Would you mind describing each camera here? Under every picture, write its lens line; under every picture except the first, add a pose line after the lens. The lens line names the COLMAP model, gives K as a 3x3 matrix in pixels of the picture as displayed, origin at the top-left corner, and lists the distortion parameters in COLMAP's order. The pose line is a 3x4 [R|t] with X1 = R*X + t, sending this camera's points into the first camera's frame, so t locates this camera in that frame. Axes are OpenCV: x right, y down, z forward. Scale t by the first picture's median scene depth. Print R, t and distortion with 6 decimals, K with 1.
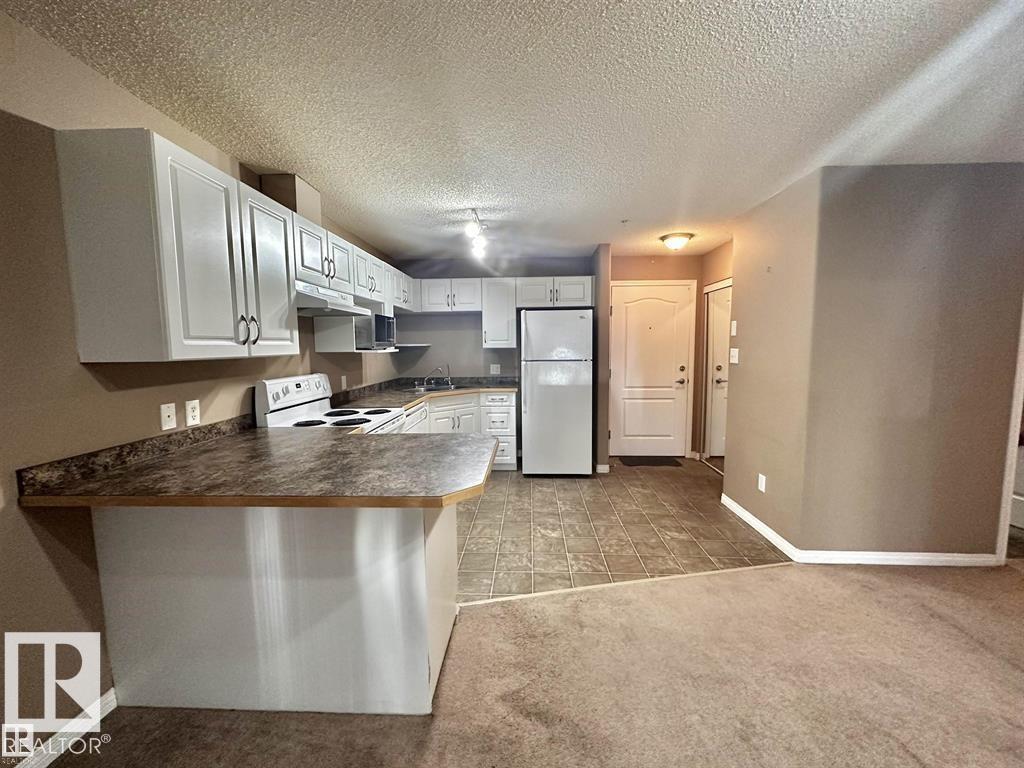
lens RADIAL K [[408.7, 0, 512.0], [0, 408.7, 384.0], [0, 0, 1]] dist [0.000757, 0.000100]
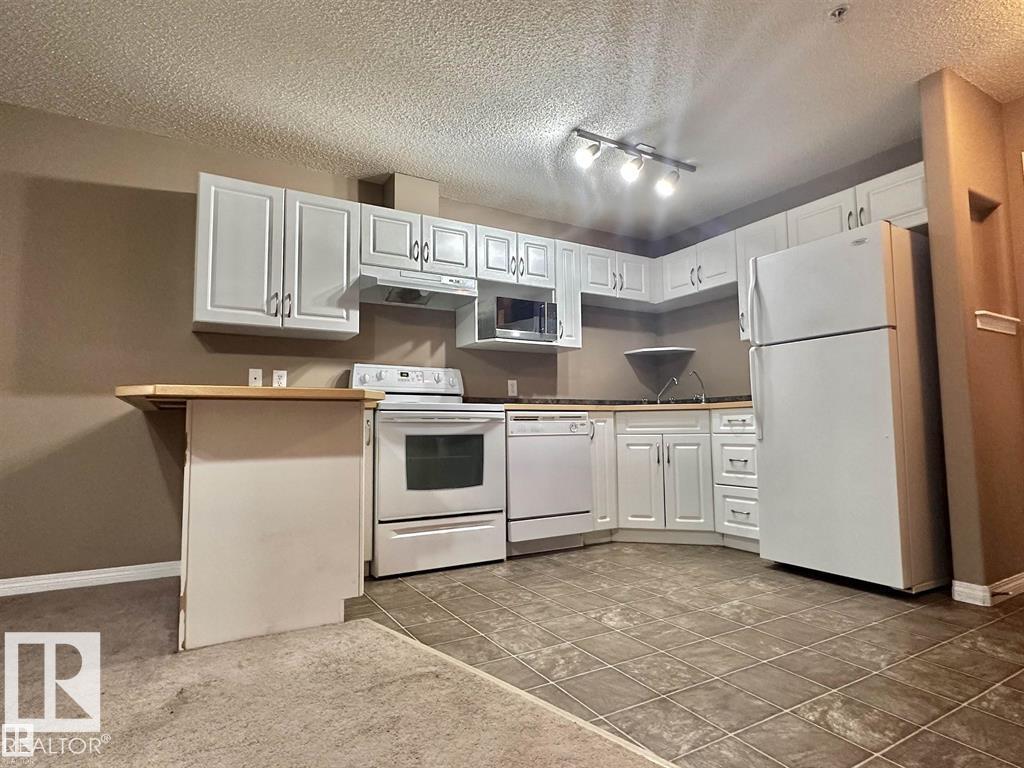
lens RADIAL K [[555.4, 0, 512.0], [0, 555.4, 384.0], [0, 0, 1]] dist [-0.000330, -0.000293]
pose [[0.540952, -0.061482, -0.838803, 0.745295], [-0.073607, 0.990037, -0.120037, 0.168882], [0.837826, 0.126676, 0.531037, 0.503764]]
